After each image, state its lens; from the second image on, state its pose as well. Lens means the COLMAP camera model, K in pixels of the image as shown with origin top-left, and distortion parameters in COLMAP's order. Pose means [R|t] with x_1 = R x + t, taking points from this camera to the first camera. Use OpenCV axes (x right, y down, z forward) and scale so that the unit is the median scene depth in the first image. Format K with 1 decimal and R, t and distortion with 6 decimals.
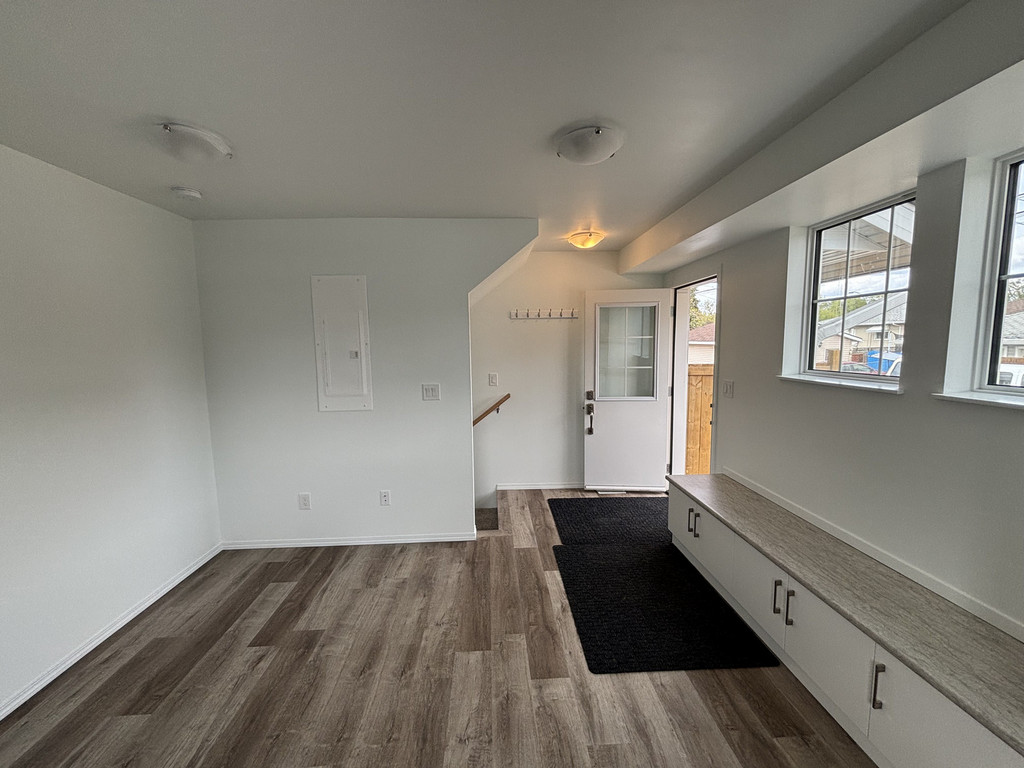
lens RADIAL K [[412.0, 0, 505.8], [0, 412.0, 383.4], [0, 0, 1]] dist [0.003311, 0.000841]
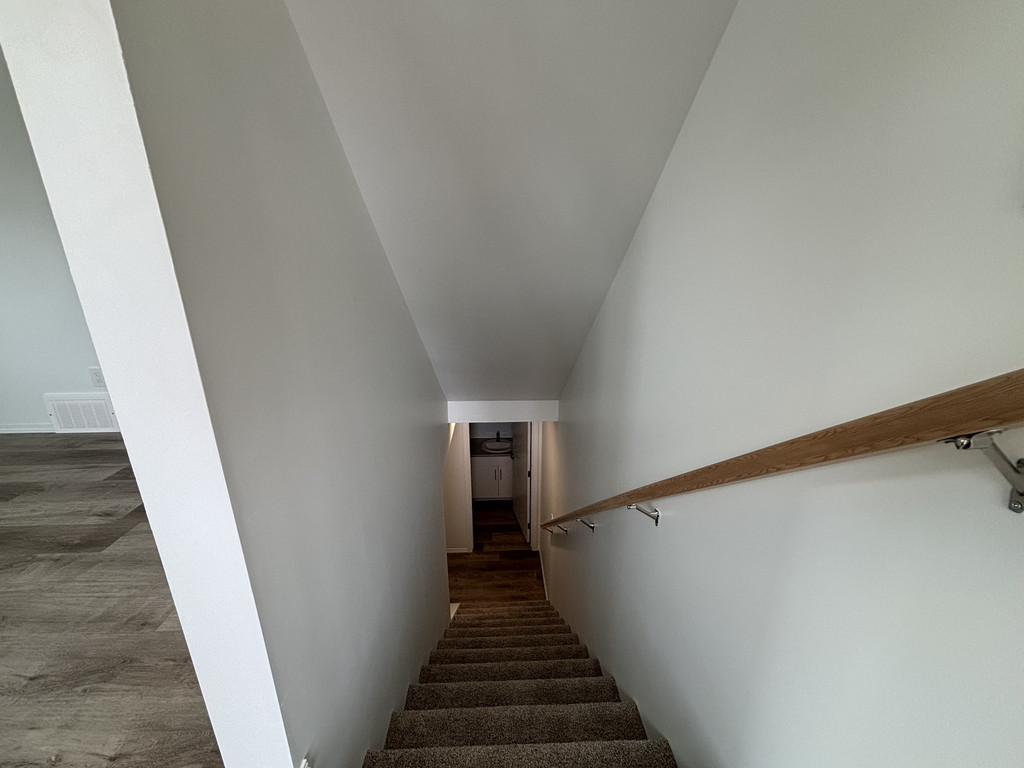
lens RADIAL K [[412.0, 0, 506.9], [0, 412.0, 382.8], [0, 0, 1]] dist [0.003311, 0.000841]
pose [[-0.015698, 0.319828, -0.947346, 0.131822], [-0.093005, 0.942888, 0.319864, 0.037730], [0.995542, 0.093129, 0.014944, 1.710910]]
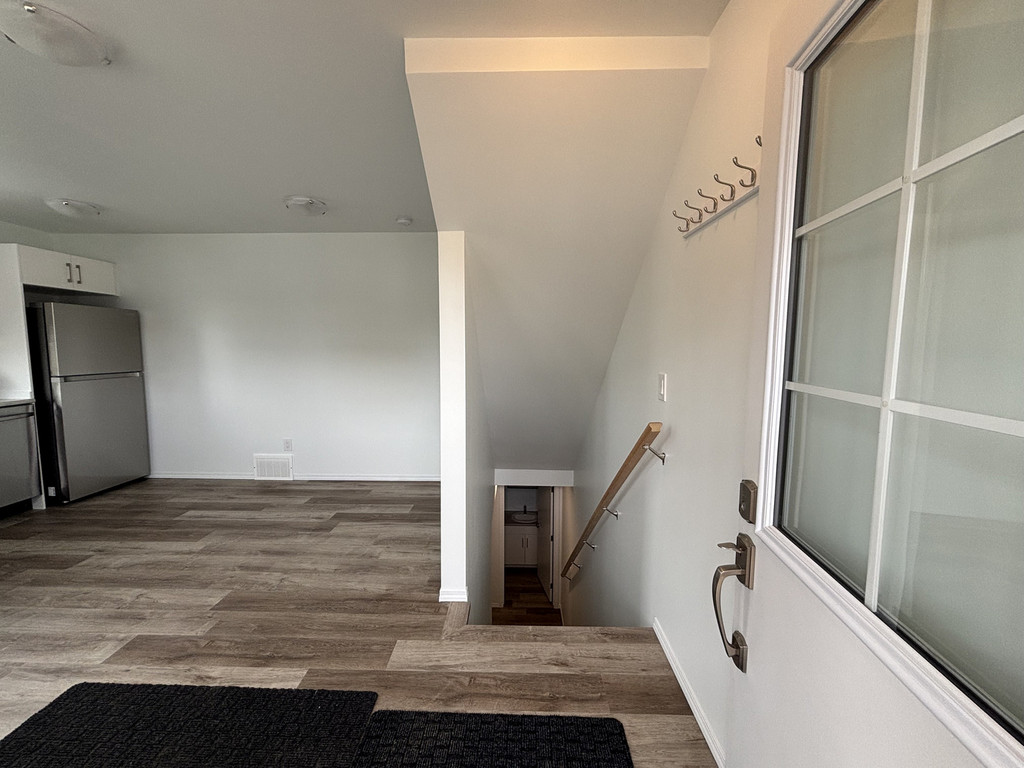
lens RADIAL K [[412.0, 0, 507.8], [0, 412.0, 383.0], [0, 0, 1]] dist [0.003311, 0.000841]
pose [[-0.066014, 0.106051, -0.992167, 0.832423], [-0.102706, 0.988332, 0.112475, -0.095522], [0.992519, 0.109327, -0.054352, 1.653185]]
